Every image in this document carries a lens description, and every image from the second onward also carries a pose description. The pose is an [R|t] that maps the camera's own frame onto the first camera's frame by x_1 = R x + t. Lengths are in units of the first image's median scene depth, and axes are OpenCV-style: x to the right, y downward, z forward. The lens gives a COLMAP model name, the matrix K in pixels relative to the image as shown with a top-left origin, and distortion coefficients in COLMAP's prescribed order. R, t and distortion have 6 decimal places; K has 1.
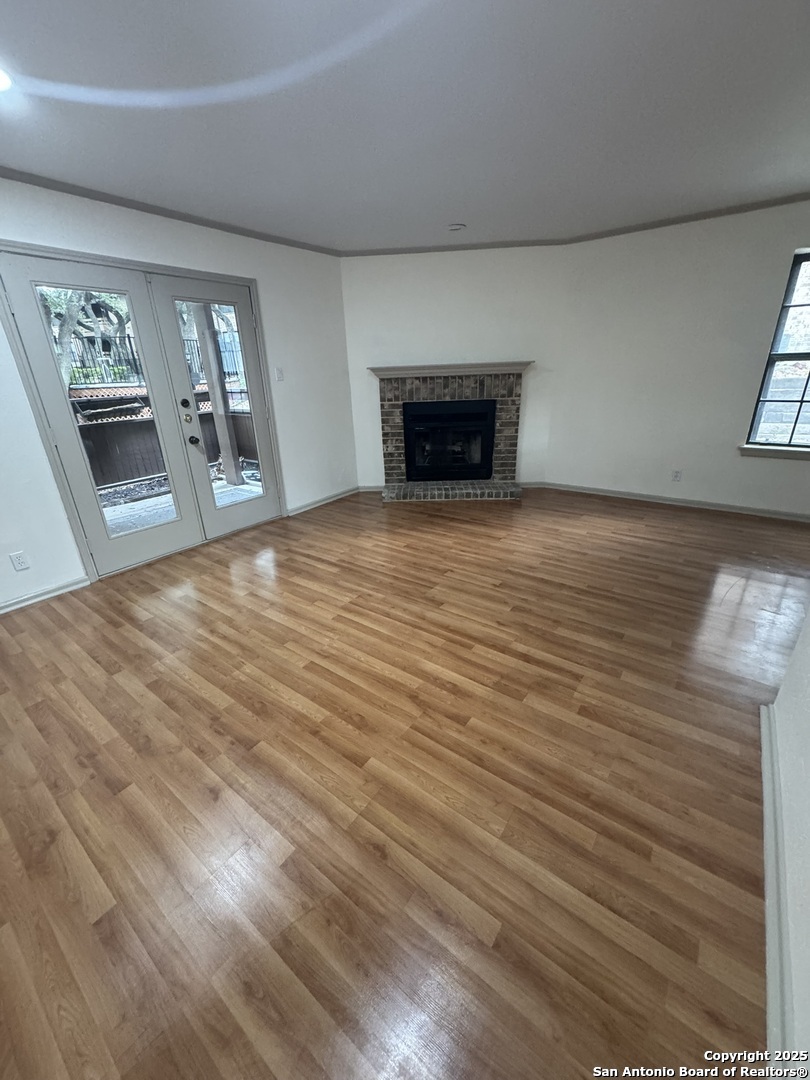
lens RADIAL K [[429.2, 0, 405.0], [0, 429.2, 540.0], [0, 0, 1]] dist [-0.006780, 0.000213]
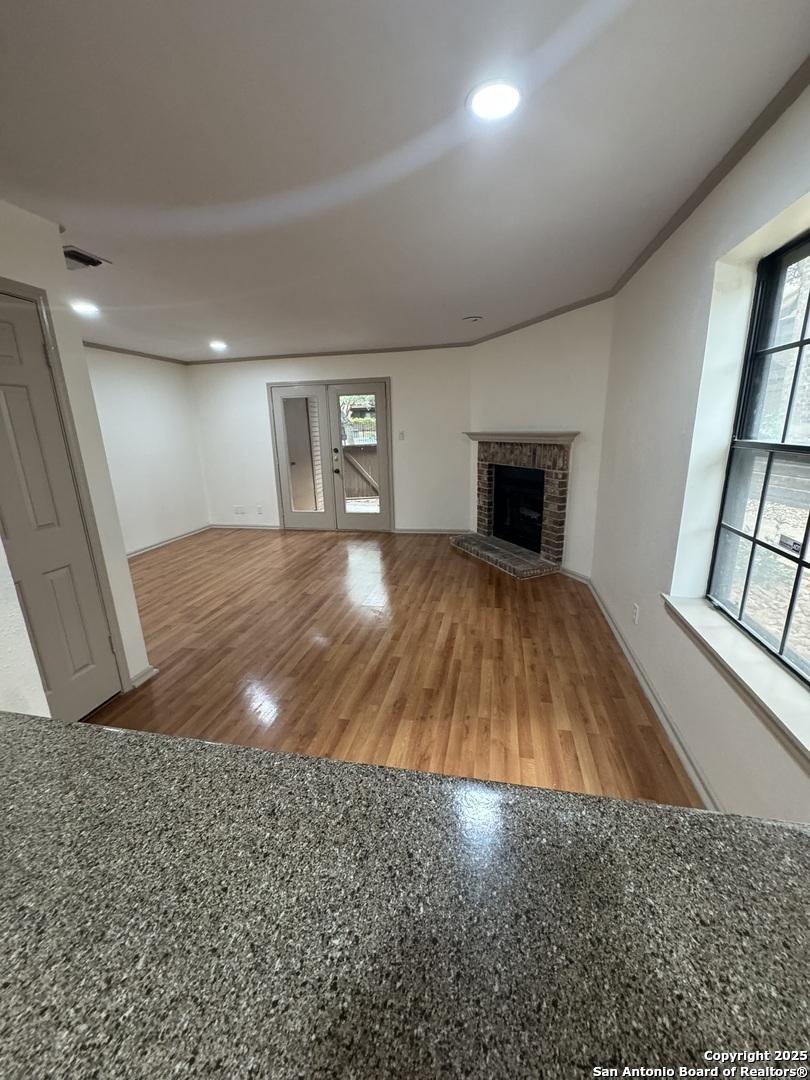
lens RADIAL K [[429.2, 0, 405.0], [0, 429.2, 540.0], [0, 0, 1]] dist [-0.006780, 0.000213]
pose [[0.424123, 0.255271, -0.868883, 1.252396], [-0.323664, 0.938807, 0.117826, -0.270468], [0.845790, 0.231254, 0.480791, 0.461157]]
